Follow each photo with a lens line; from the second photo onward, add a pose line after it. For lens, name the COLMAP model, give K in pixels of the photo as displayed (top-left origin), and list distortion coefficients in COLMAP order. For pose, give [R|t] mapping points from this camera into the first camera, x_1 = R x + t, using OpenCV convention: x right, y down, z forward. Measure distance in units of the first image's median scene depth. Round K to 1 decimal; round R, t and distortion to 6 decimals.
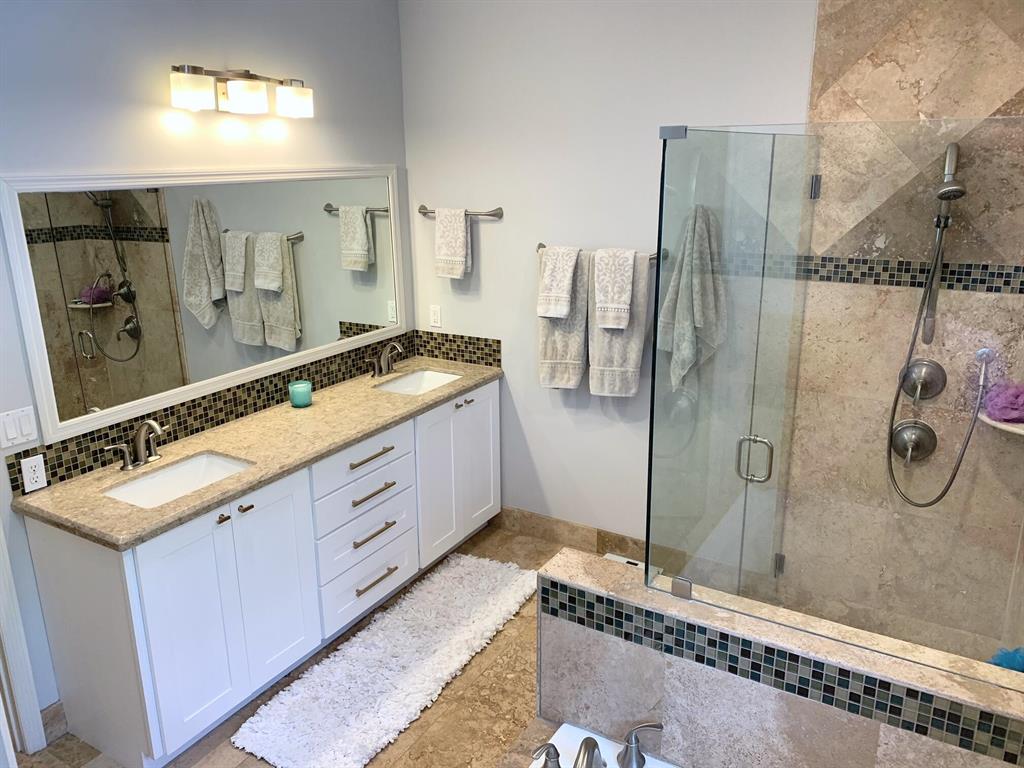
lens RADIAL K [[772.4, 0, 513.3], [0, 772.4, 385.7], [0, 0, 1]] dist [0.055700, -0.067893]
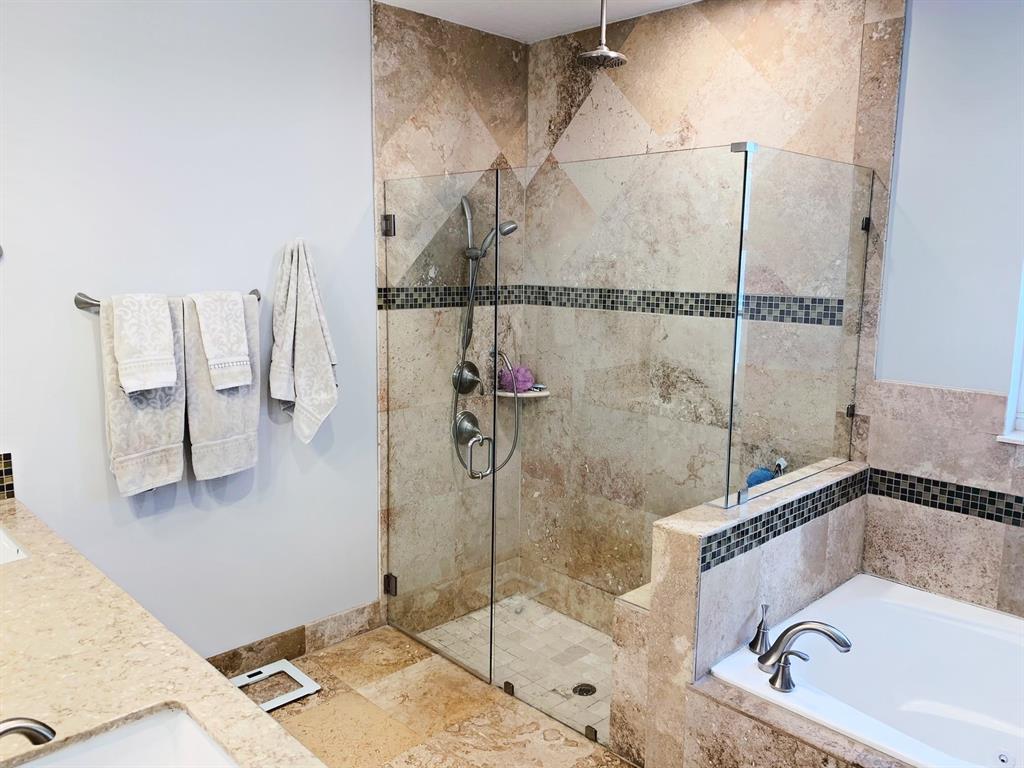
lens RADIAL K [[772.4, 0, 506.4], [0, 772.4, 386.3], [0, 0, 1]] dist [0.055700, -0.067893]
pose [[0.266358, -0.140697, 0.953550, -0.669950], [0.261386, 0.962762, 0.069043, -0.065901], [-0.927756, 0.230854, 0.293216, 0.575819]]
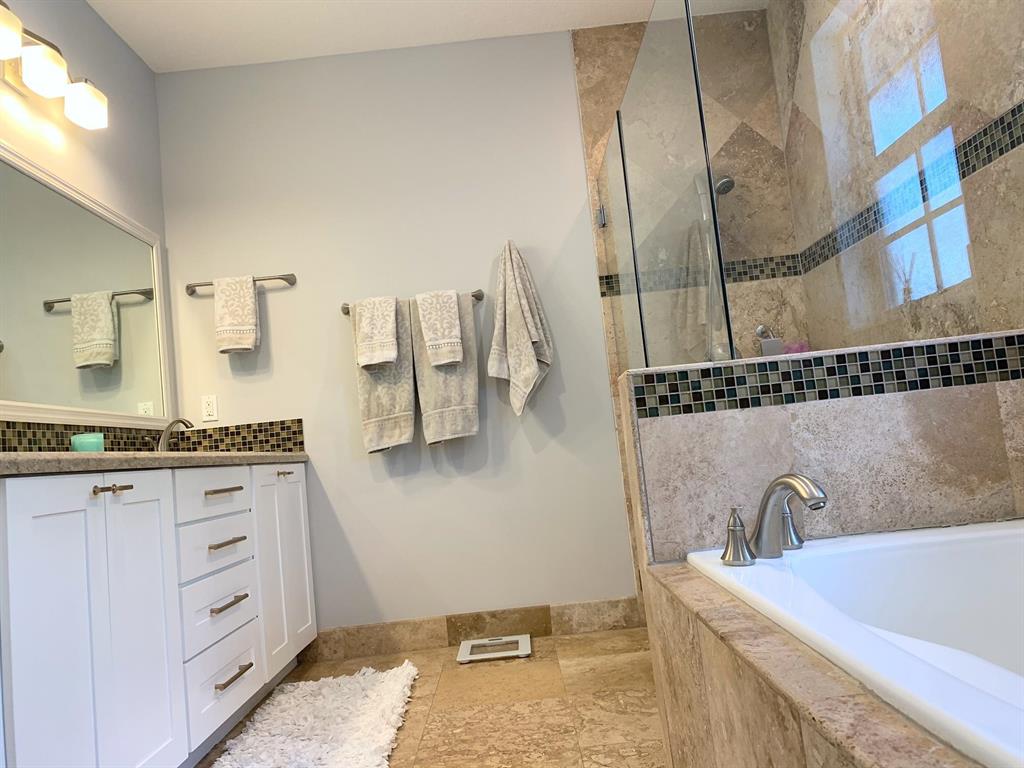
lens RADIAL K [[772.4, 0, 508.7], [0, 772.4, 387.0], [0, 0, 1]] dist [0.055700, -0.067893]
pose [[0.860712, -0.037530, 0.507707, -0.348476], [0.232744, 0.915965, -0.326861, 0.334956], [-0.452775, 0.399499, 0.797117, 0.235190]]
